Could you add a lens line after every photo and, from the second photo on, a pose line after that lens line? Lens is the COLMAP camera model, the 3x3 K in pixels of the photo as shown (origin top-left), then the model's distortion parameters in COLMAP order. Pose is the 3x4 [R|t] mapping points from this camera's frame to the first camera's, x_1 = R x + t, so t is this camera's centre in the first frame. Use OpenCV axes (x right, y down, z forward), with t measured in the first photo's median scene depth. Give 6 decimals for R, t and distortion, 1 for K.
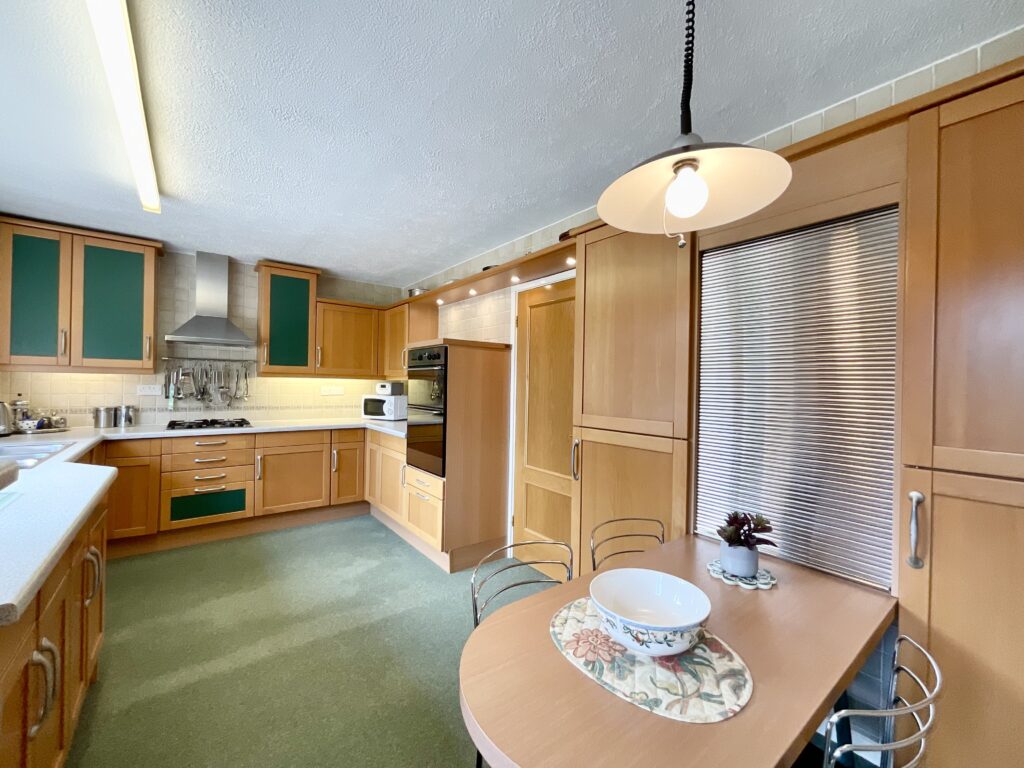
lens RADIAL K [[416.1, 0, 510.7], [0, 416.1, 383.7], [0, 0, 1]] dist [-0.000663, 0.000043]
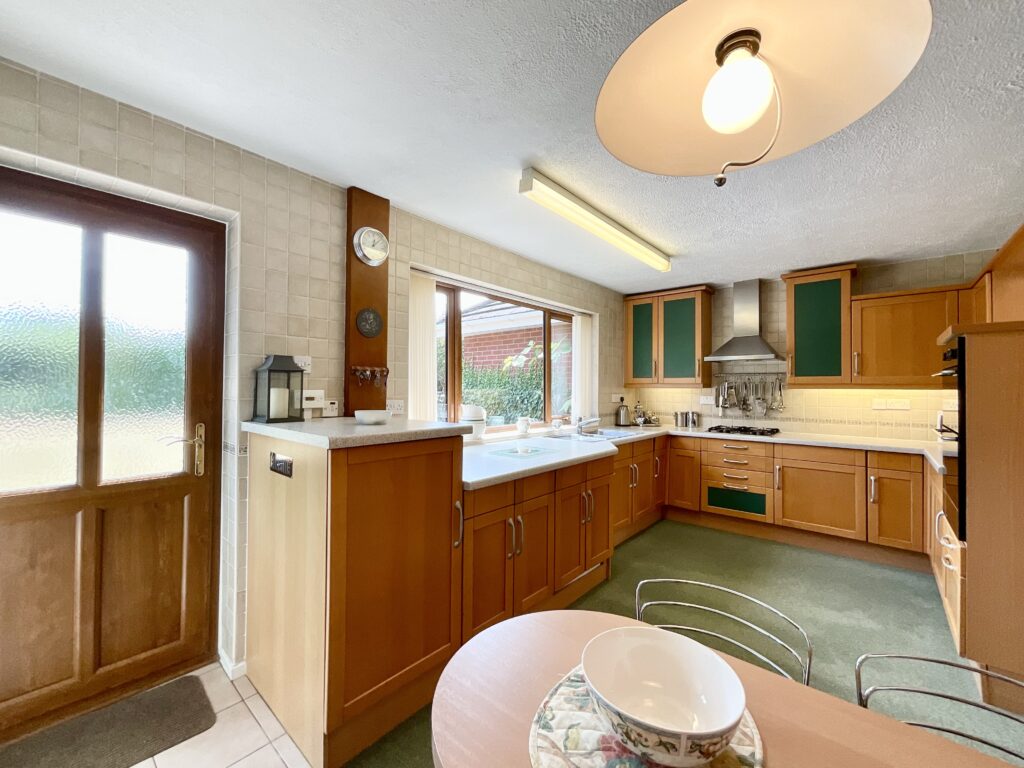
lens RADIAL K [[416.1, 0, 510.7], [0, 416.1, 383.7], [0, 0, 1]] dist [-0.000663, 0.000043]
pose [[0.195488, -0.027603, -0.980318, 0.272504], [-0.000772, 0.999599, -0.028300, 0.001099], [0.980706, 0.006290, 0.195388, 0.153867]]
